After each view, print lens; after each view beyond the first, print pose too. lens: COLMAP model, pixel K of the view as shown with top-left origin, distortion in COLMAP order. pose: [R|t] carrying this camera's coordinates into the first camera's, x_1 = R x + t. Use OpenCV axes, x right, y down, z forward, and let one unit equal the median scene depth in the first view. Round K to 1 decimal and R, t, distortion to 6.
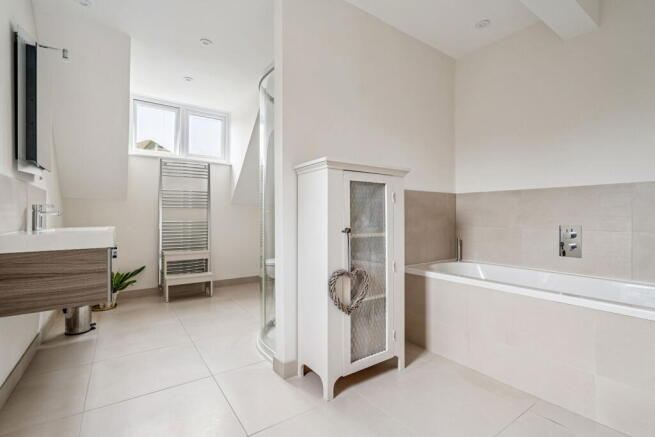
lens RADIAL K [[301.5, 0, 328.2], [0, 301.5, 217.7], [0, 0, 1]] dist [0.002114, 0.000189]
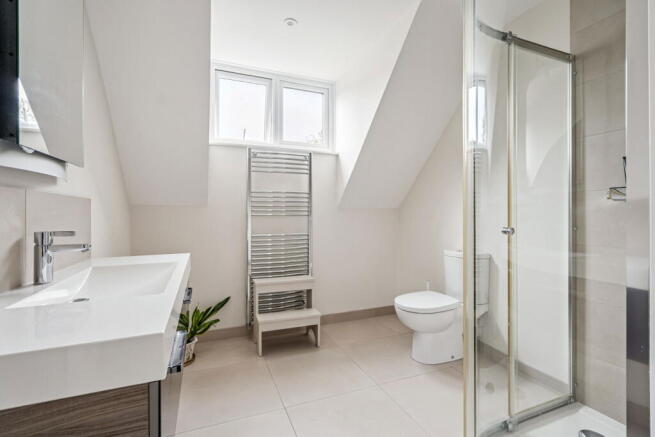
lens RADIAL K [[301.5, 0, 327.0], [0, 301.5, 215.5], [0, 0, 1]] dist [0.002114, 0.000189]
pose [[0.975579, 0.001978, -0.219642, -0.203642], [-0.000278, 0.999970, 0.007770, -0.038195], [0.219650, -0.007519, 0.975550, 0.318518]]
